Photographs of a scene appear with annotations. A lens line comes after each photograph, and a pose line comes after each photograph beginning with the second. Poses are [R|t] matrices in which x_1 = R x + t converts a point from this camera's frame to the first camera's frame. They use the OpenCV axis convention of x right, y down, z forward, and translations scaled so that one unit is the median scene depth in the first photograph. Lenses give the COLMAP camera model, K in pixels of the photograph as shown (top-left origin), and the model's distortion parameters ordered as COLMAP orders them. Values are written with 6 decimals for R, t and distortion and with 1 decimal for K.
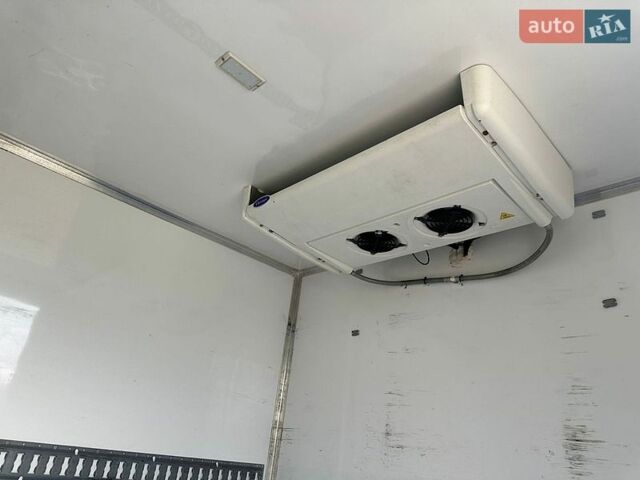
lens RADIAL K [[454.0, 0, 327.6], [0, 454.0, 235.1], [0, 0, 1]] dist [0.091796, -0.135584]
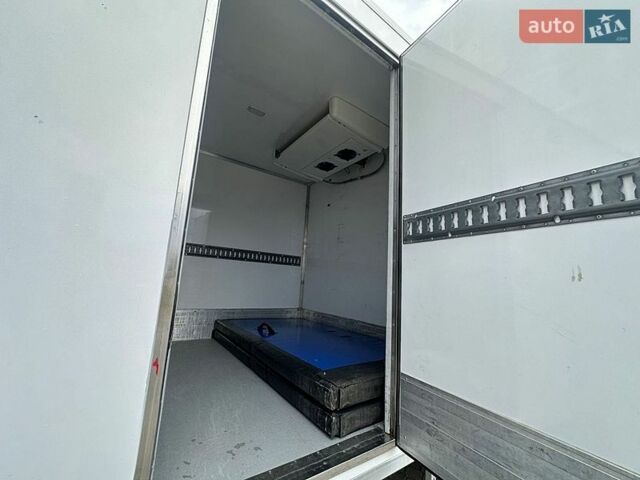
lens RADIAL K [[256.8, 0, 322.7], [0, 256.8, 239.6], [0, 0, 1]] dist [-0.001096, 0.000004]
pose [[0.985356, -0.080045, -0.150552, 0.250314], [0.117896, 0.957722, 0.262430, 0.025612], [0.123181, -0.276336, 0.953134, -0.442798]]
